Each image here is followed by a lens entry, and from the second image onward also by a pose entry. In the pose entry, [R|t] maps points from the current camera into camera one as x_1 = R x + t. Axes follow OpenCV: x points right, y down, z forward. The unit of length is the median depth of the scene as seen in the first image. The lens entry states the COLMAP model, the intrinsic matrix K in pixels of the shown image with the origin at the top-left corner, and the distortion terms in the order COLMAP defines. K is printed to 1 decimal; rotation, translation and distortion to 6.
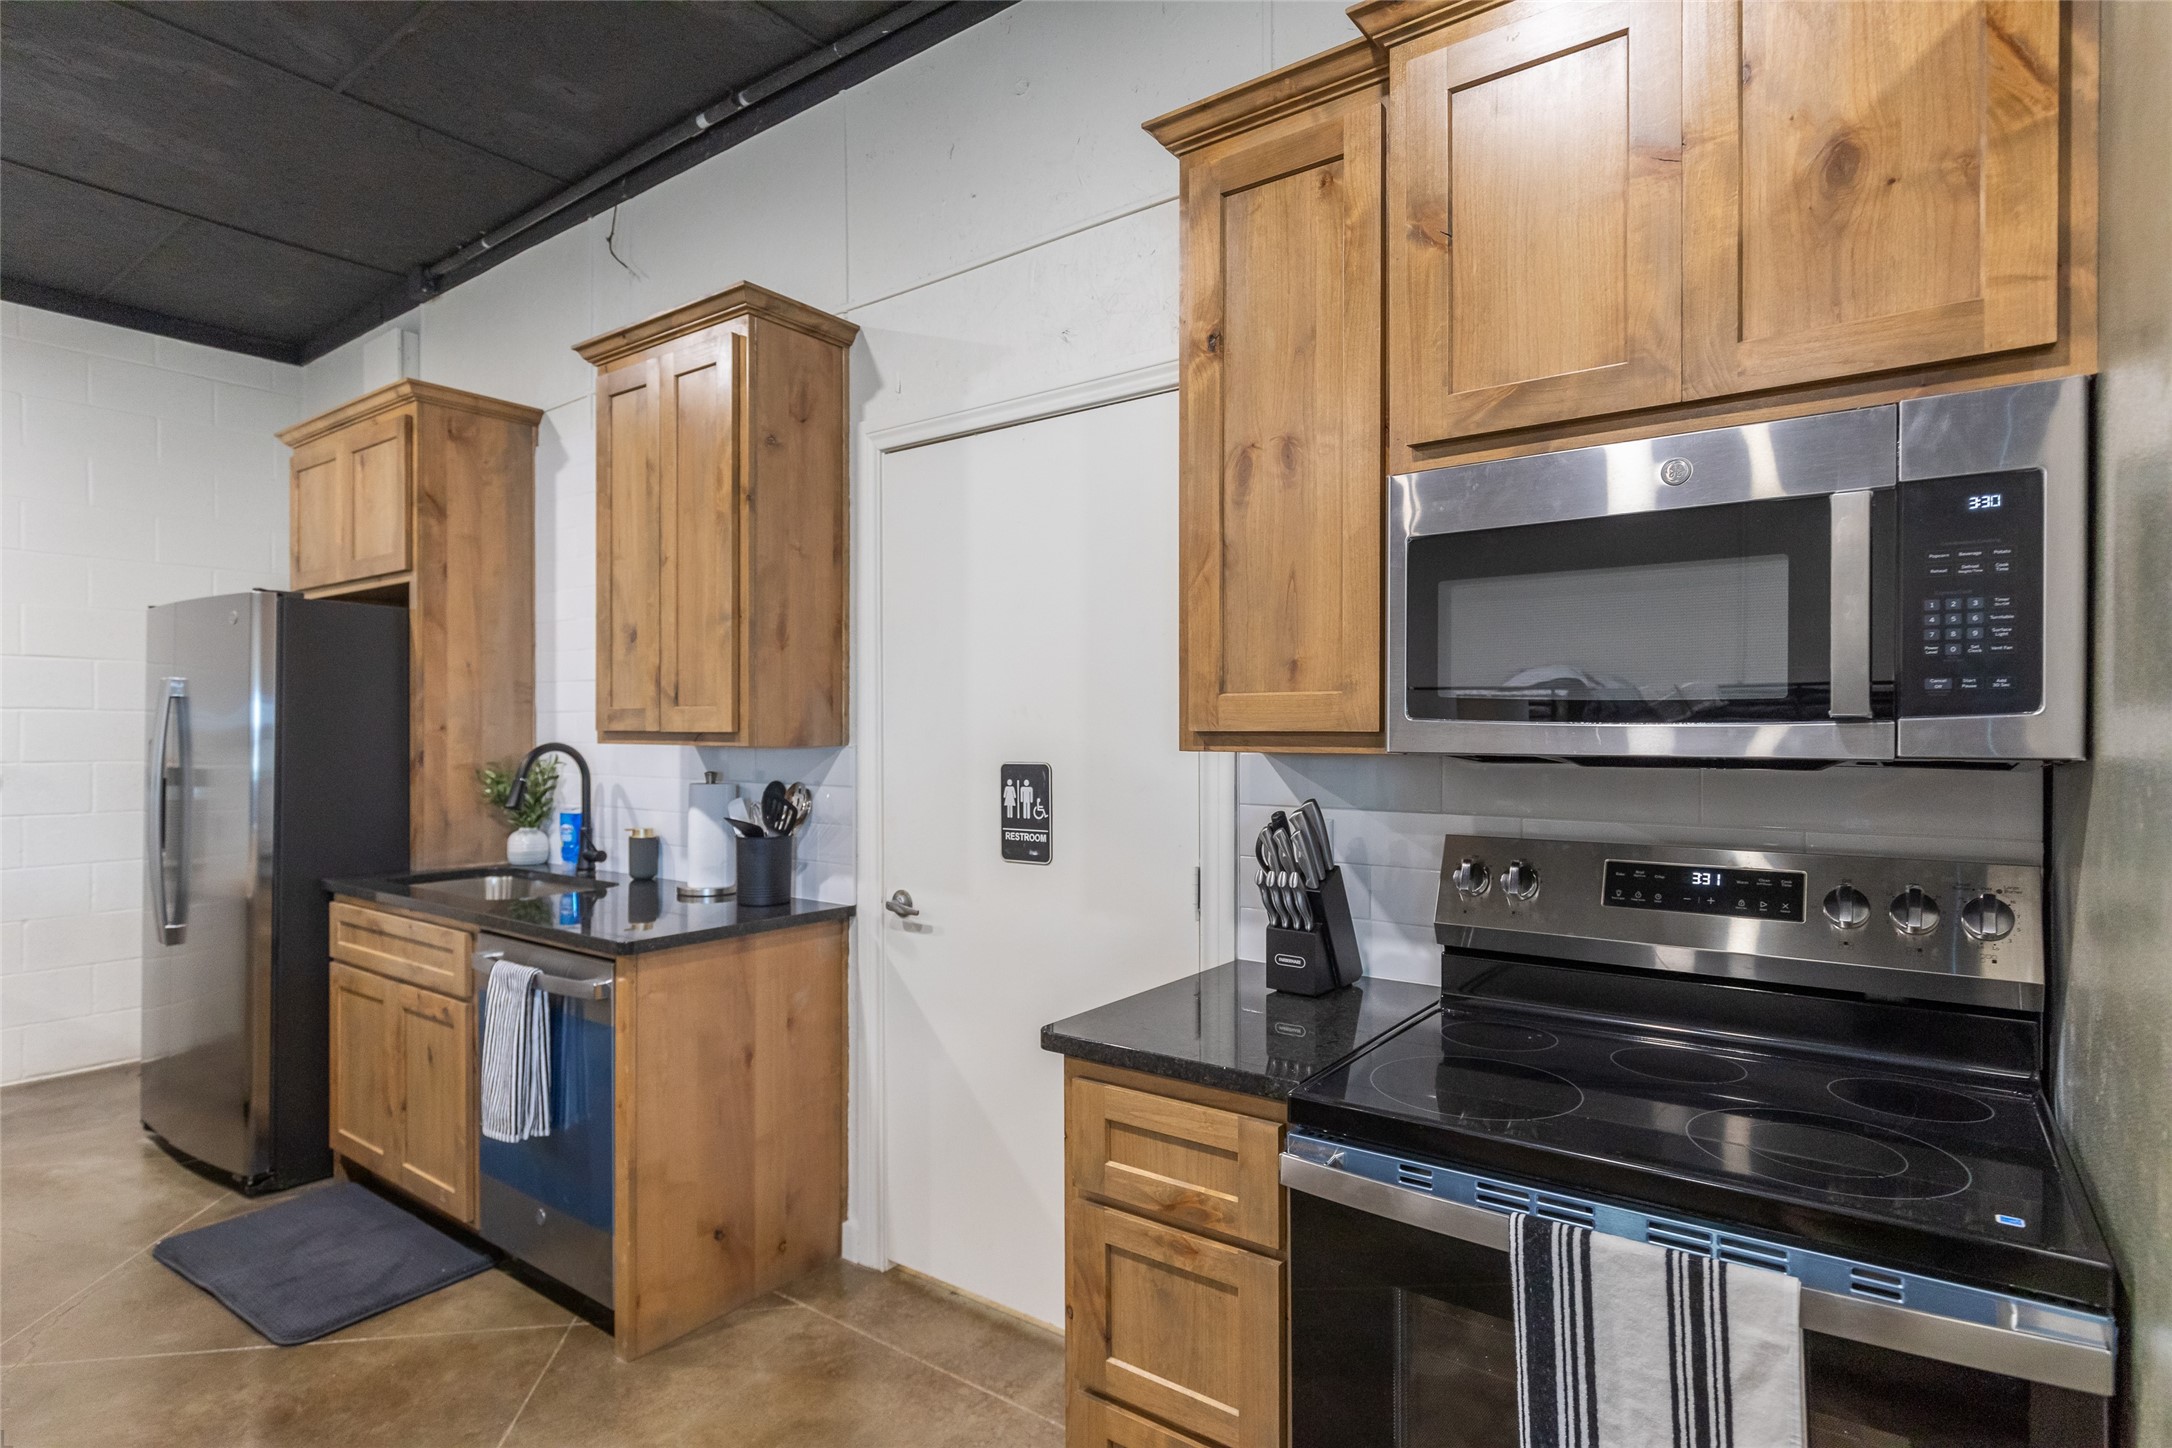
lens RADIAL K [[1120.6, 0, 1103.8], [0, 1120.6, 734.0], [0, 0, 1]] dist [-0.002714, 0.001826]
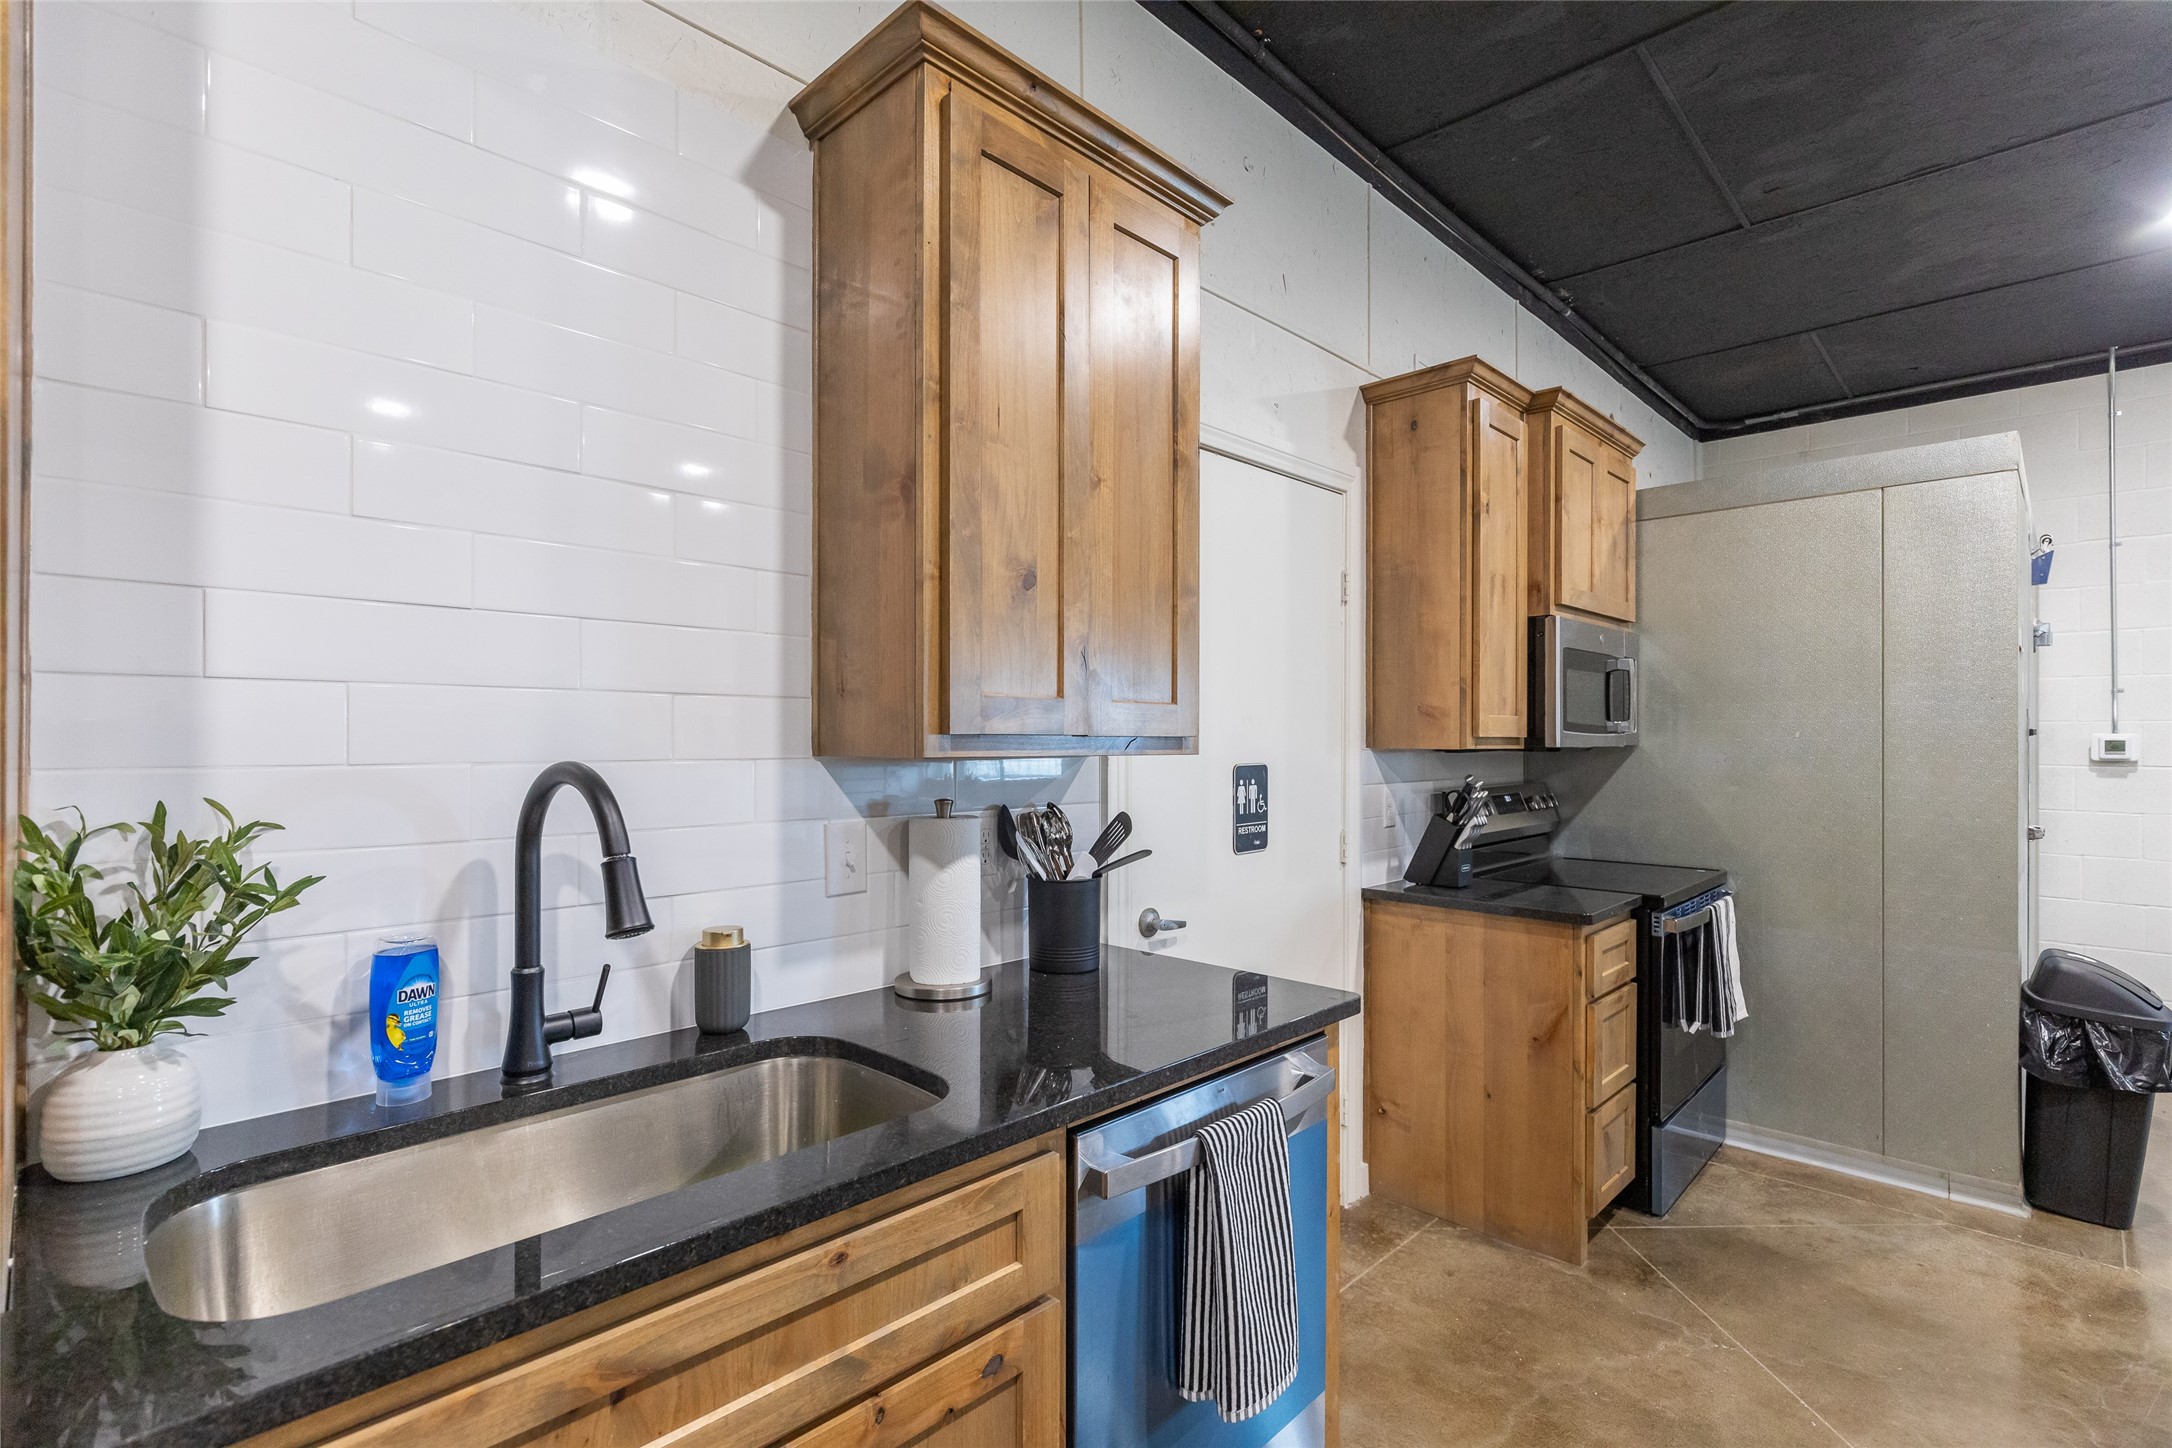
lens RADIAL K [[1014.6, 0, 1078.6], [0, 1014.6, 735.1], [0, 0, 1]] dist [-0.003657, 0.000106]
pose [[0.134665, 0.003101, 0.990886, -1.070039], [0.002310, 0.999991, -0.003444, -0.000750], [-0.990888, 0.002752, 0.134657, 0.996560]]
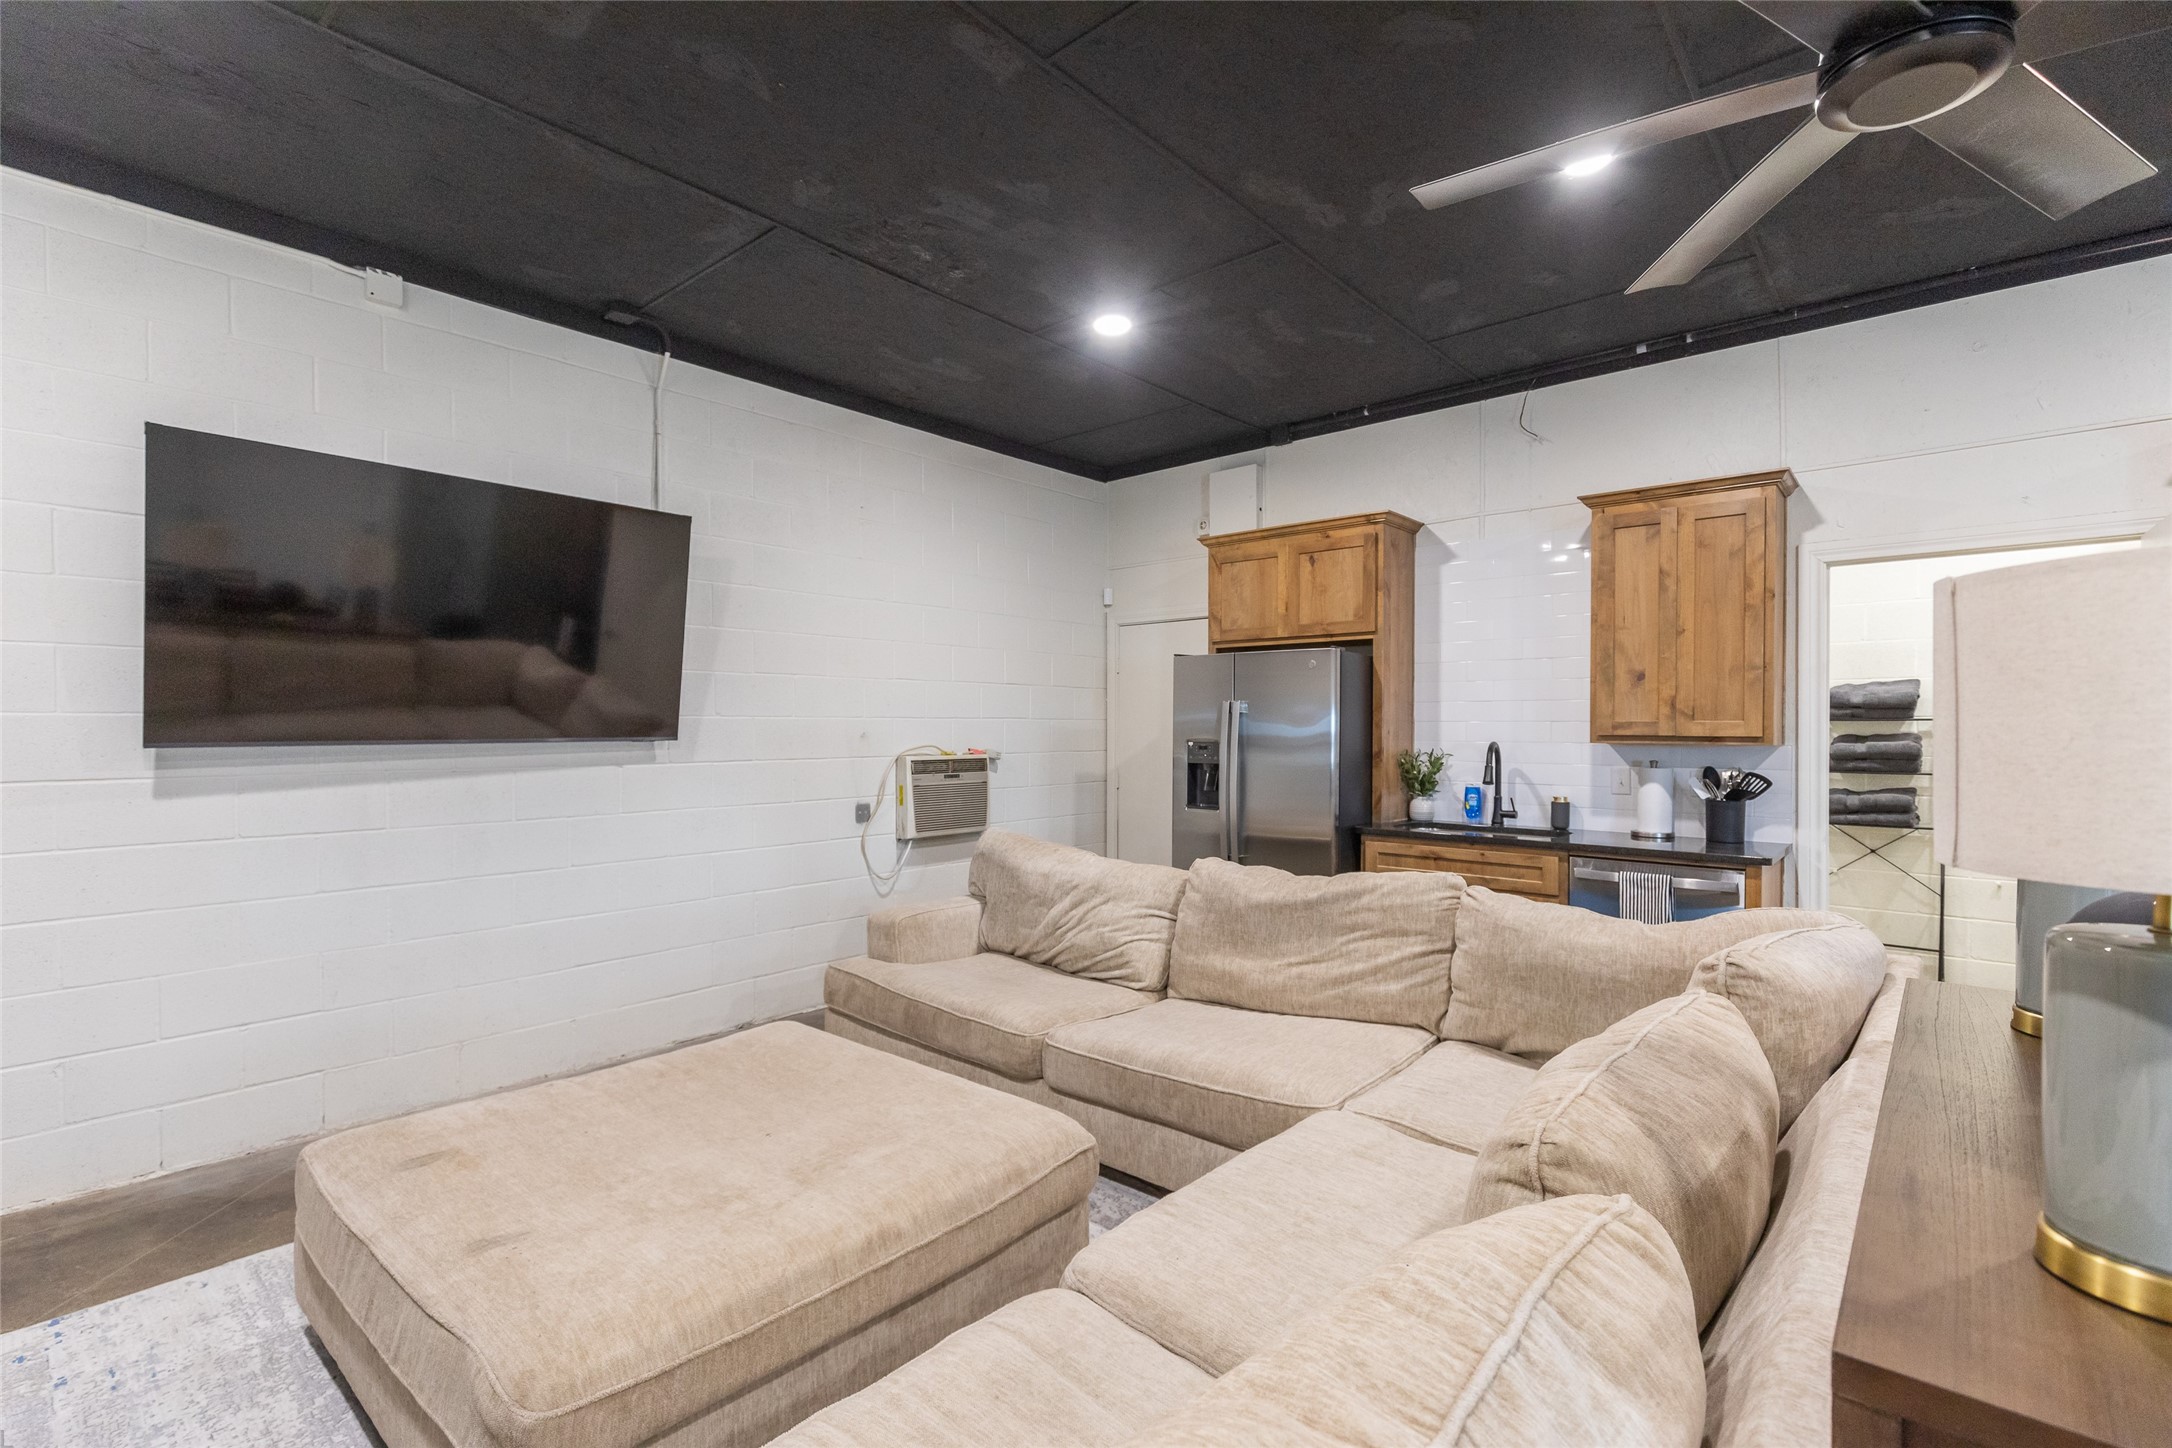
lens RADIAL K [[980.1, 0, 1091.5], [0, 980.1, 734.2], [0, 0, 1]] dist [0.001693, 0.000403]
pose [[0.996628, 0.002378, -0.082019, -1.215899], [-0.002146, 0.999993, 0.002913, -0.007137], [0.082026, -0.002727, 0.996626, -0.533660]]
